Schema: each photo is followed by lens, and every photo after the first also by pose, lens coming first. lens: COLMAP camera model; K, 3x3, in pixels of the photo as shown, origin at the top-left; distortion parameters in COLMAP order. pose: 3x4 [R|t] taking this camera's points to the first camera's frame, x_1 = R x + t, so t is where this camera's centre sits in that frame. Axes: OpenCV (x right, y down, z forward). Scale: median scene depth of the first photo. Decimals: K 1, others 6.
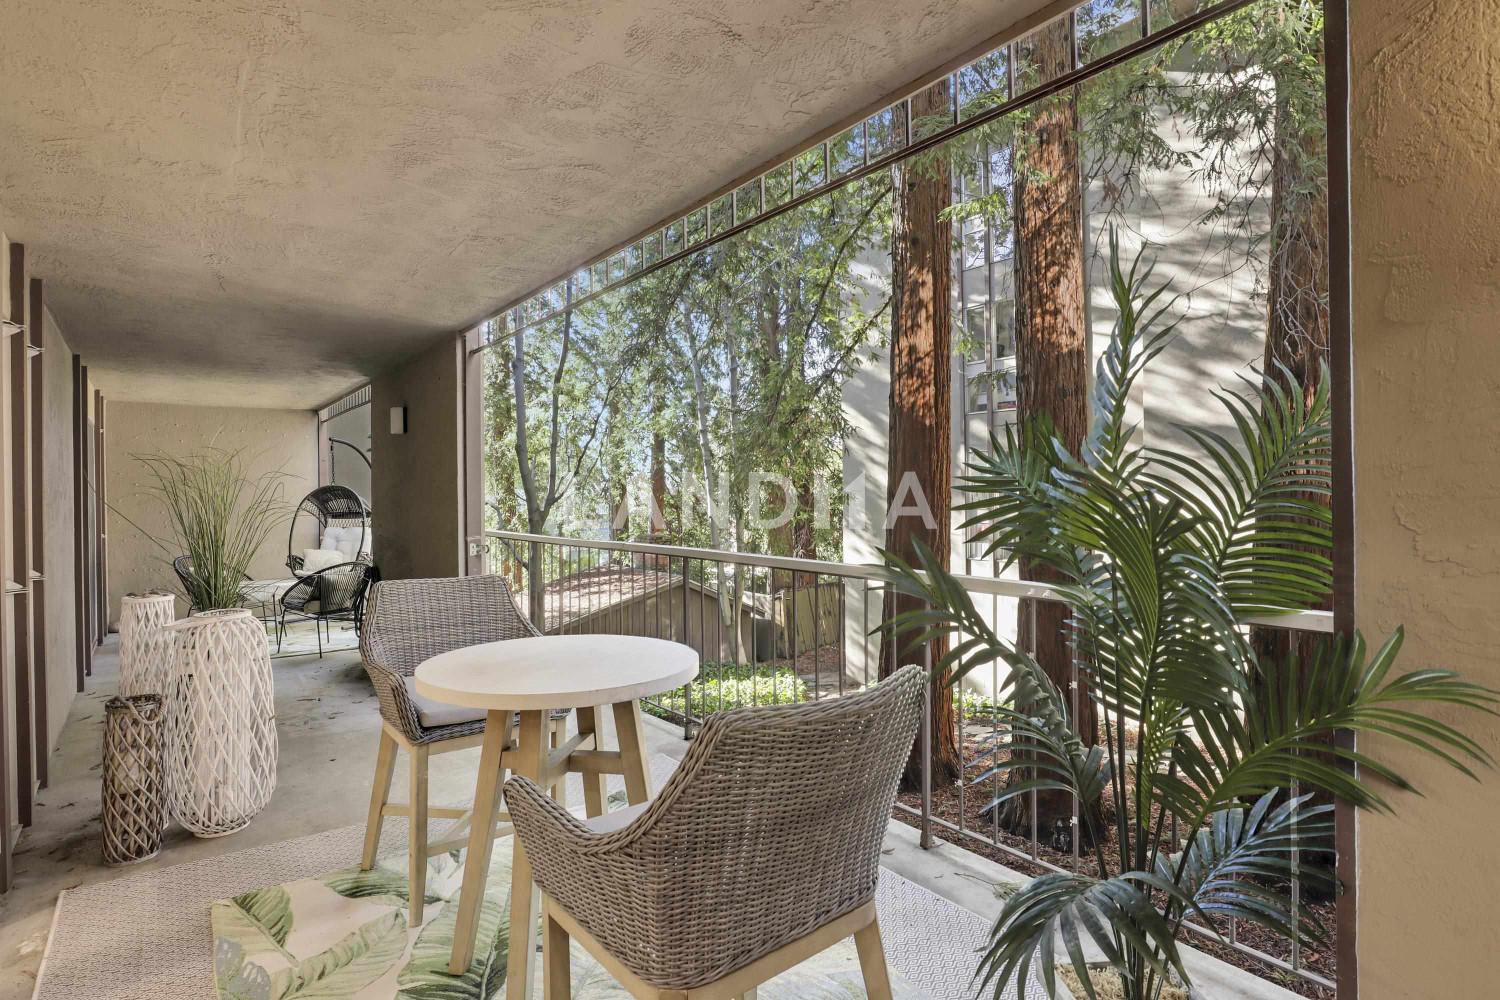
lens RADIAL K [[771.0, 0, 754.9], [0, 771.0, 496.7], [0, 0, 1]] dist [-0.023805, 0.011423]
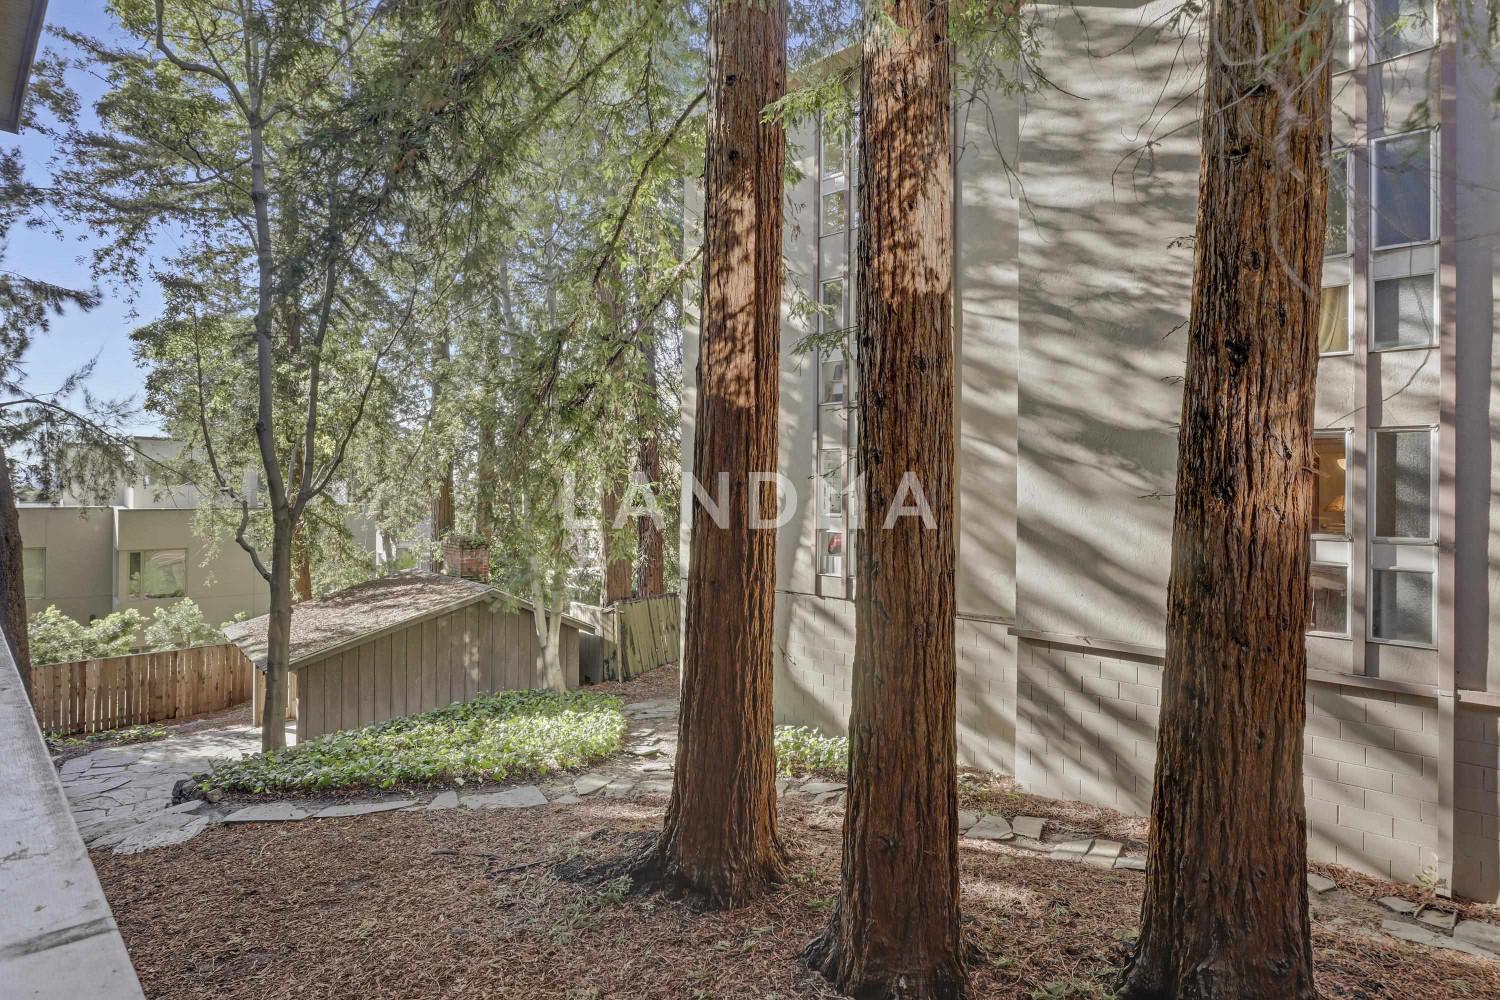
lens RADIAL K [[771.0, 0, 750.0], [0, 771.0, 488.7], [0, 0, 1]] dist [-0.023805, 0.011423]
pose [[0.989018, 0.020679, 0.146339, 0.128112], [-0.020185, 0.999784, -0.004862, -0.012900], [-0.146408, 0.001855, 0.989223, 0.284271]]
